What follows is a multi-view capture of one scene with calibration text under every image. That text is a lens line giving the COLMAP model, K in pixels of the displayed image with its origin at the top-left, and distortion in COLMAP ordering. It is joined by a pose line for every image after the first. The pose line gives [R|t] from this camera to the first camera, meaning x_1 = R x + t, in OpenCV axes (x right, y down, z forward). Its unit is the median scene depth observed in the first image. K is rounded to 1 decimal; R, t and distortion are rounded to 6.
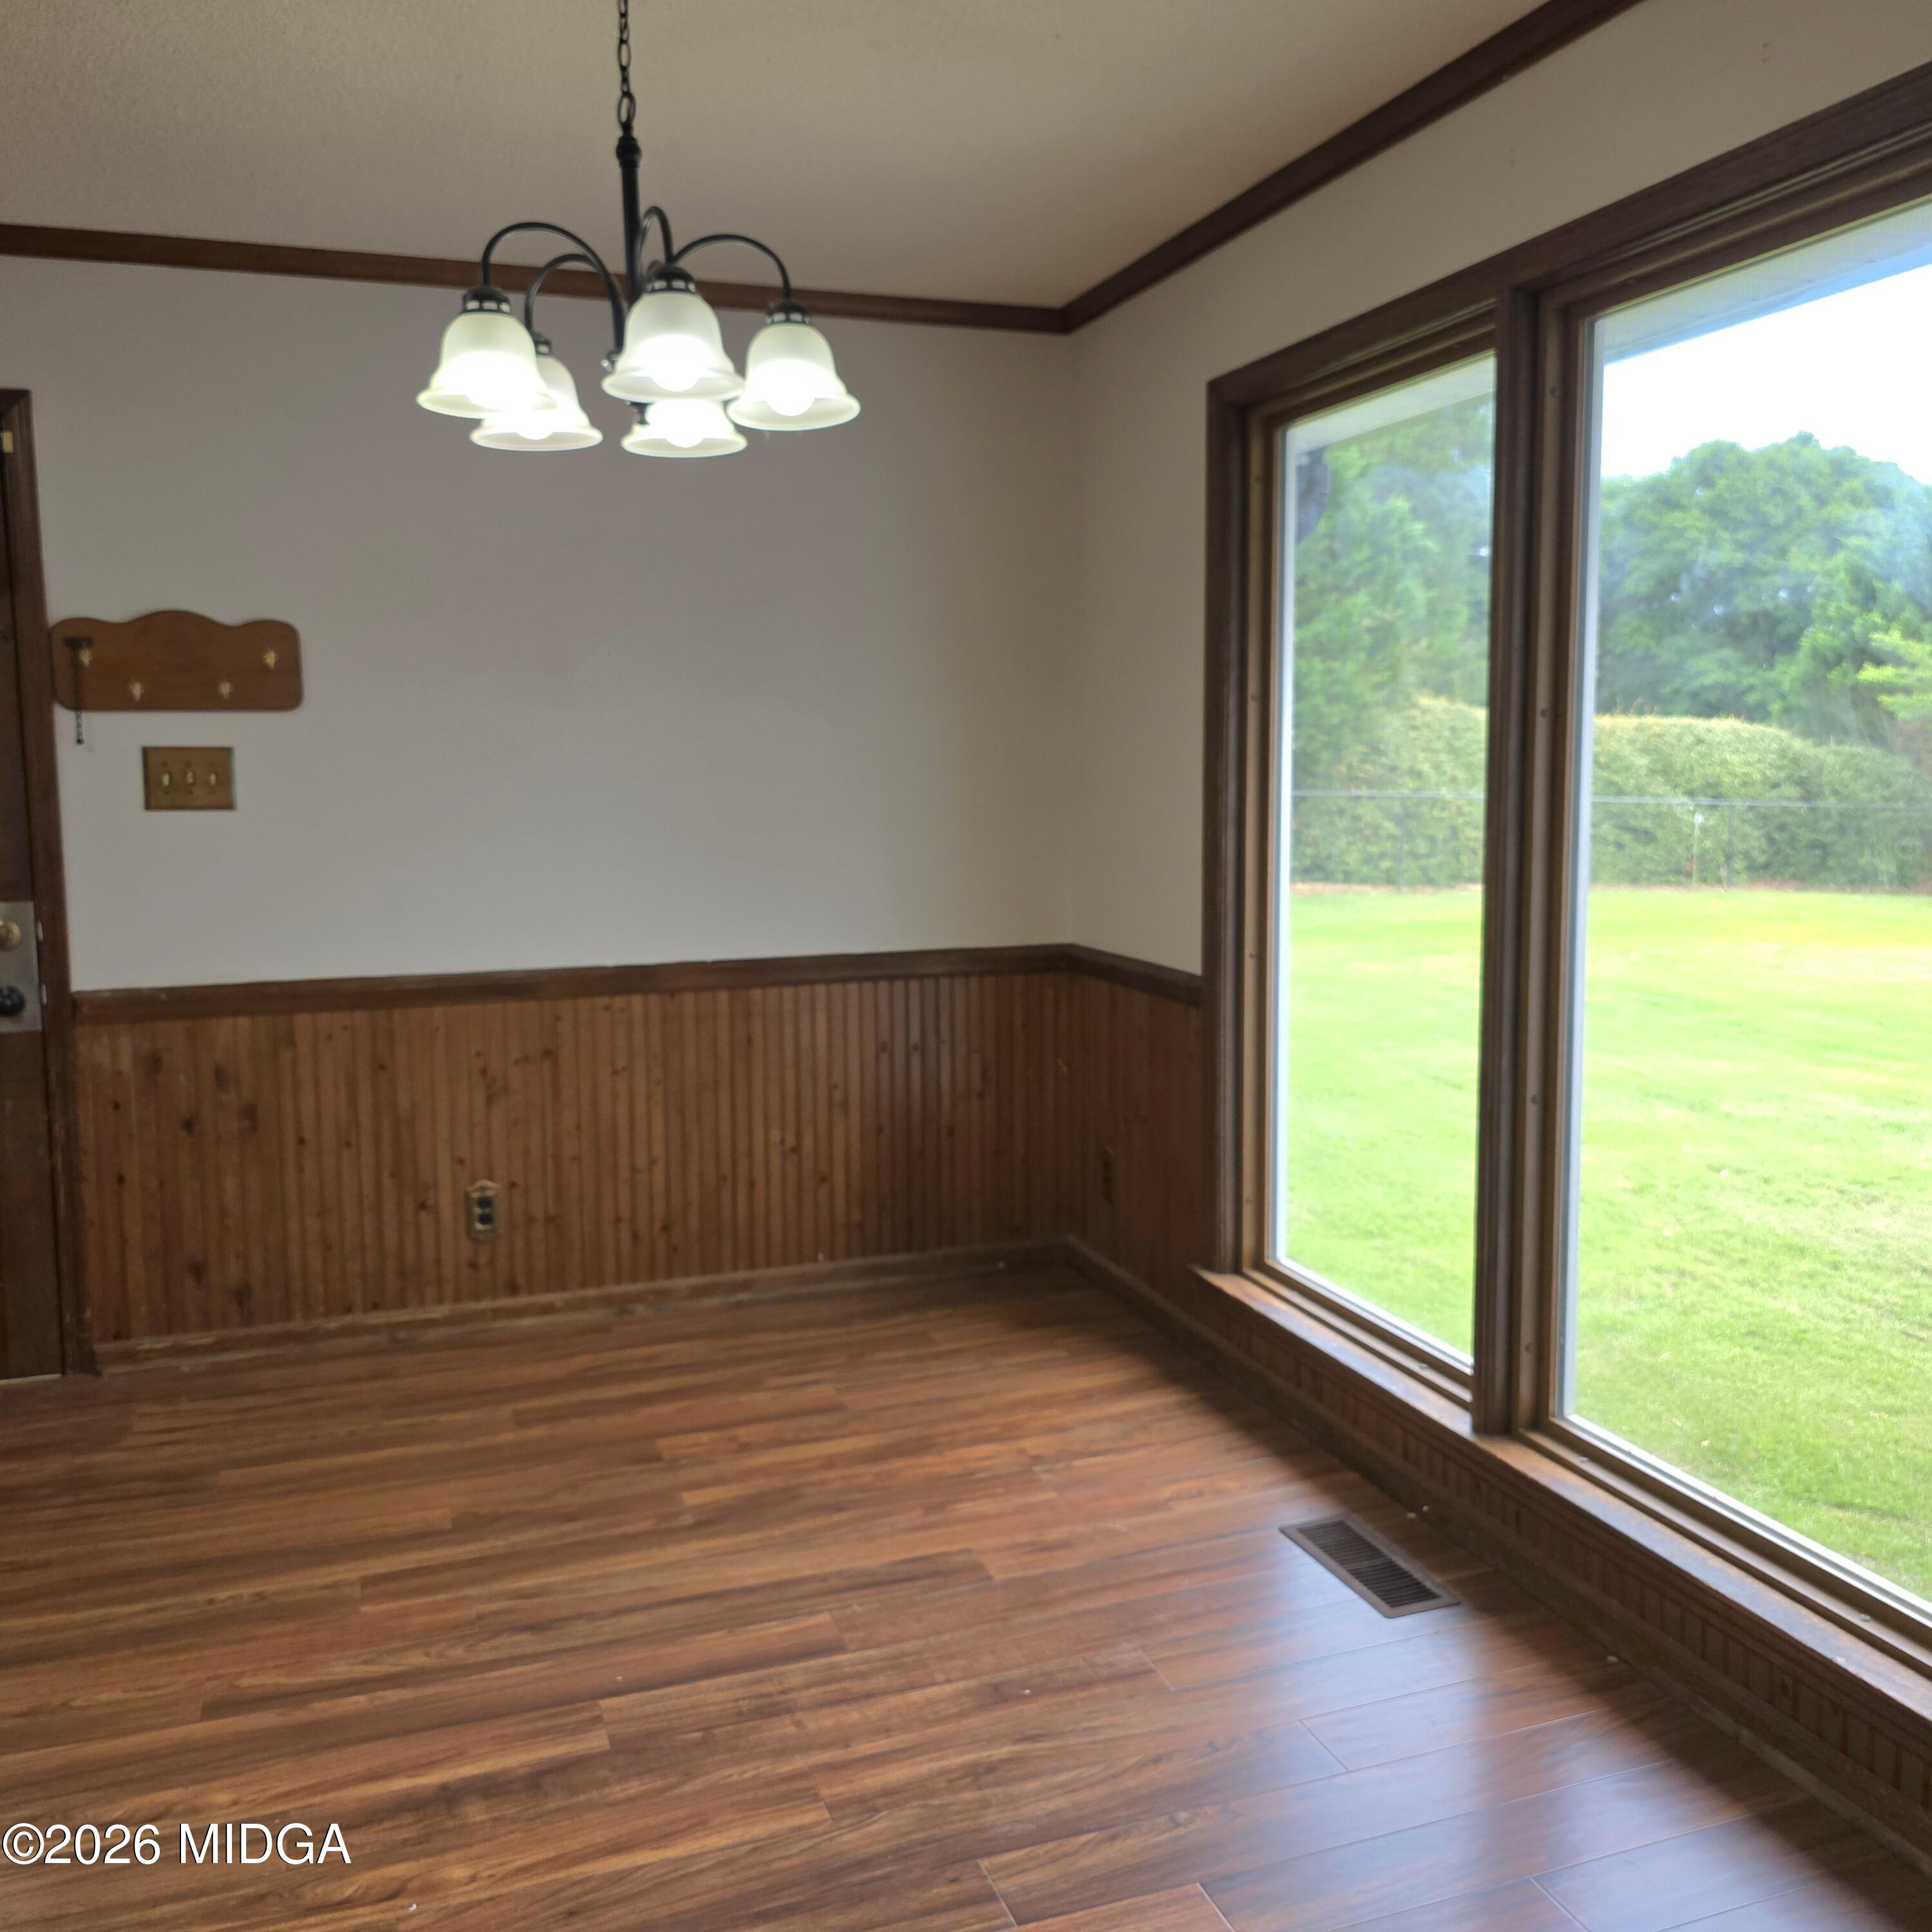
lens RADIAL K [[1716.0, 0, 966.5], [0, 1716.0, 964.4], [0, 0, 1]] dist [0.020808, -0.030497]
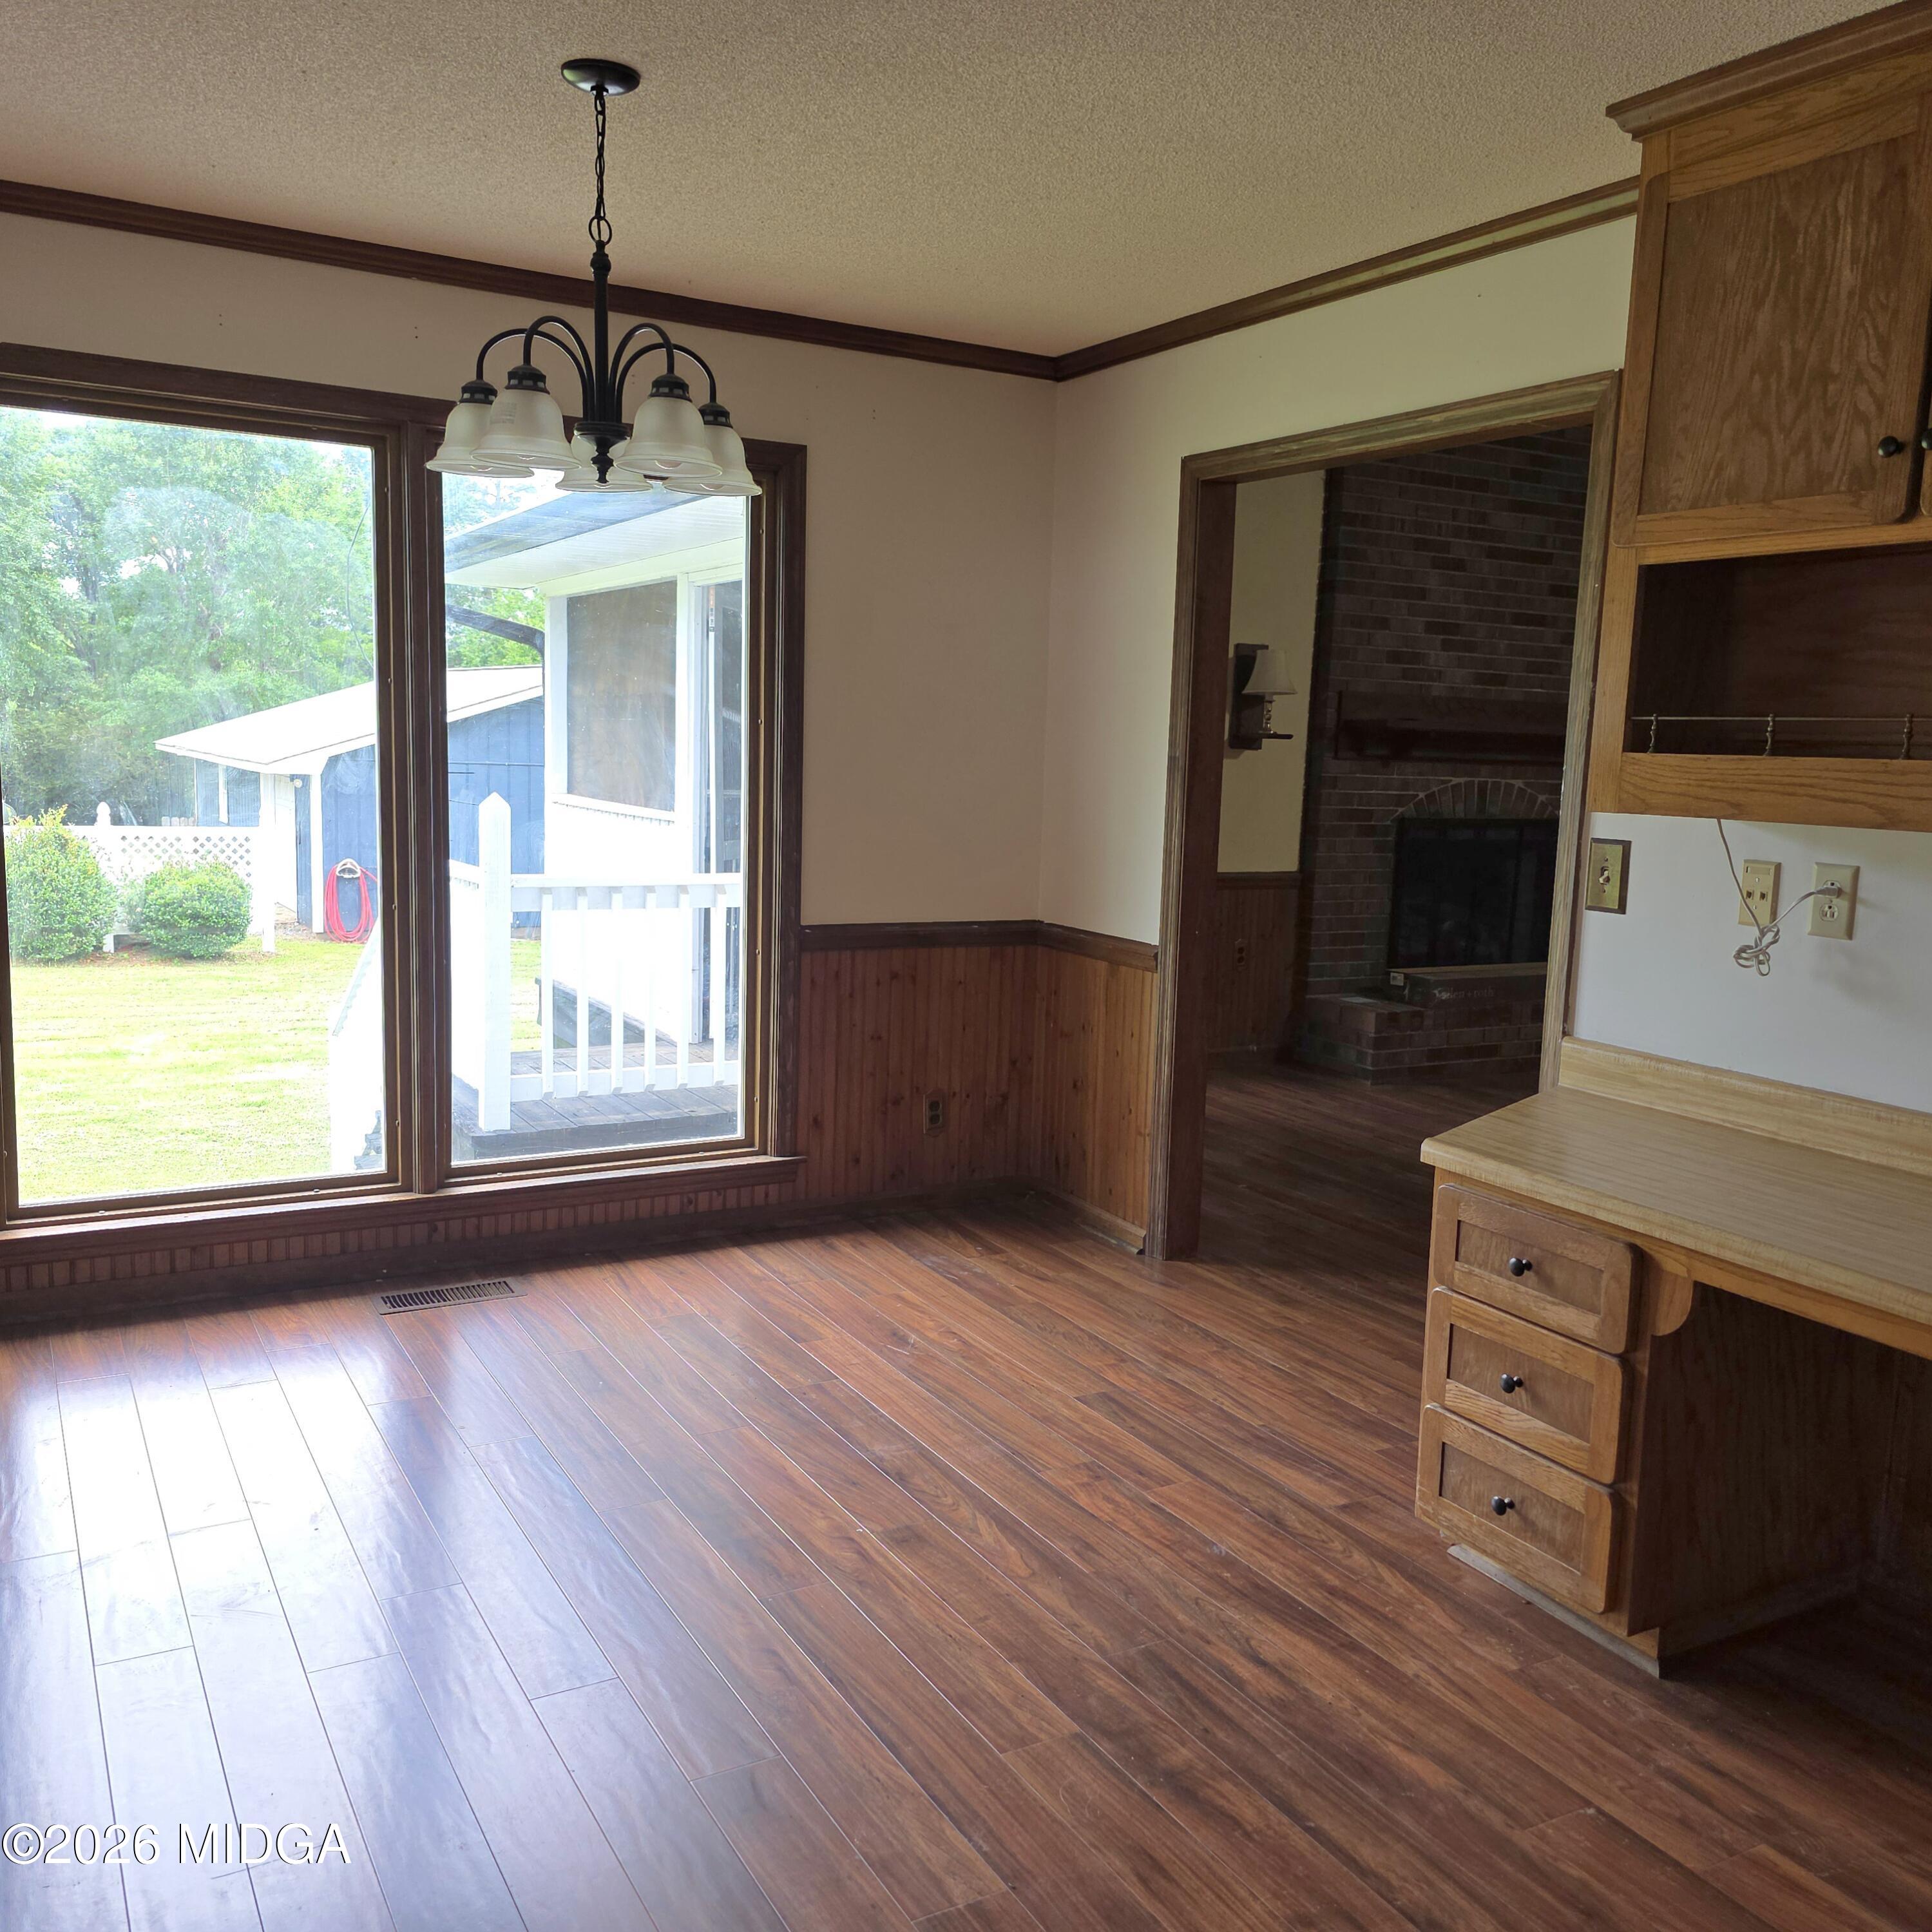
lens RADIAL K [[1716.0, 0, 965.3], [0, 1716.0, 966.5], [0, 0, 1]] dist [0.020808, -0.030497]
pose [[-0.173315, -0.130606, 0.976168, -1.230304], [0.085581, 0.985421, 0.147039, -0.100814], [-0.981141, 0.109025, -0.159611, 0.782345]]
